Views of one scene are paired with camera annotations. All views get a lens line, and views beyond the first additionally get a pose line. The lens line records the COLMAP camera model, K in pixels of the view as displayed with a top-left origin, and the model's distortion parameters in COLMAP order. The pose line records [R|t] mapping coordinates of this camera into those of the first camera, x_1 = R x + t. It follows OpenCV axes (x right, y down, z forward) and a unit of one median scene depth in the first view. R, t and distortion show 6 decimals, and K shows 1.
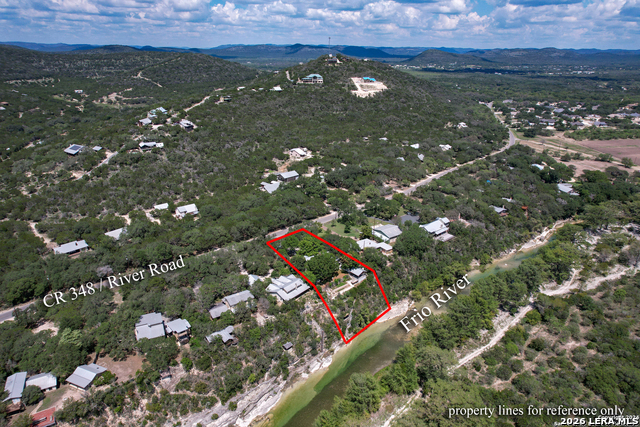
lens RADIAL K [[414.5, 0, 321.7], [0, 414.5, 212.2], [0, 0, 1]] dist [-0.034088, 0.020008]
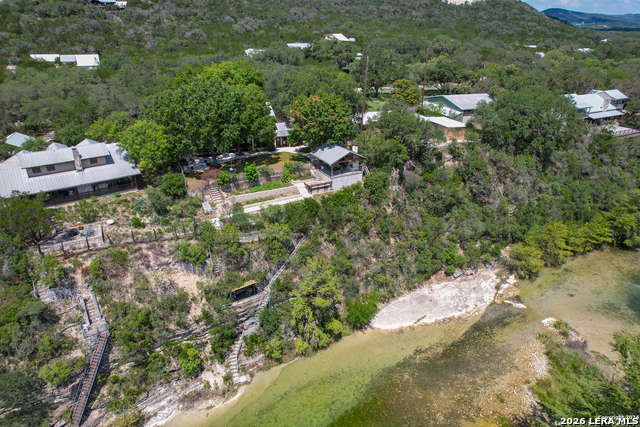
lens RADIAL K [[414.5, 0, 317.2], [0, 414.5, 213.0], [0, 0, 1]] dist [-0.034088, 0.020008]
pose [[0.973565, 0.101909, -0.204417, 0.138447], [-0.088467, 0.993336, 0.073874, 0.161020], [0.210583, -0.053837, 0.976092, 0.680618]]
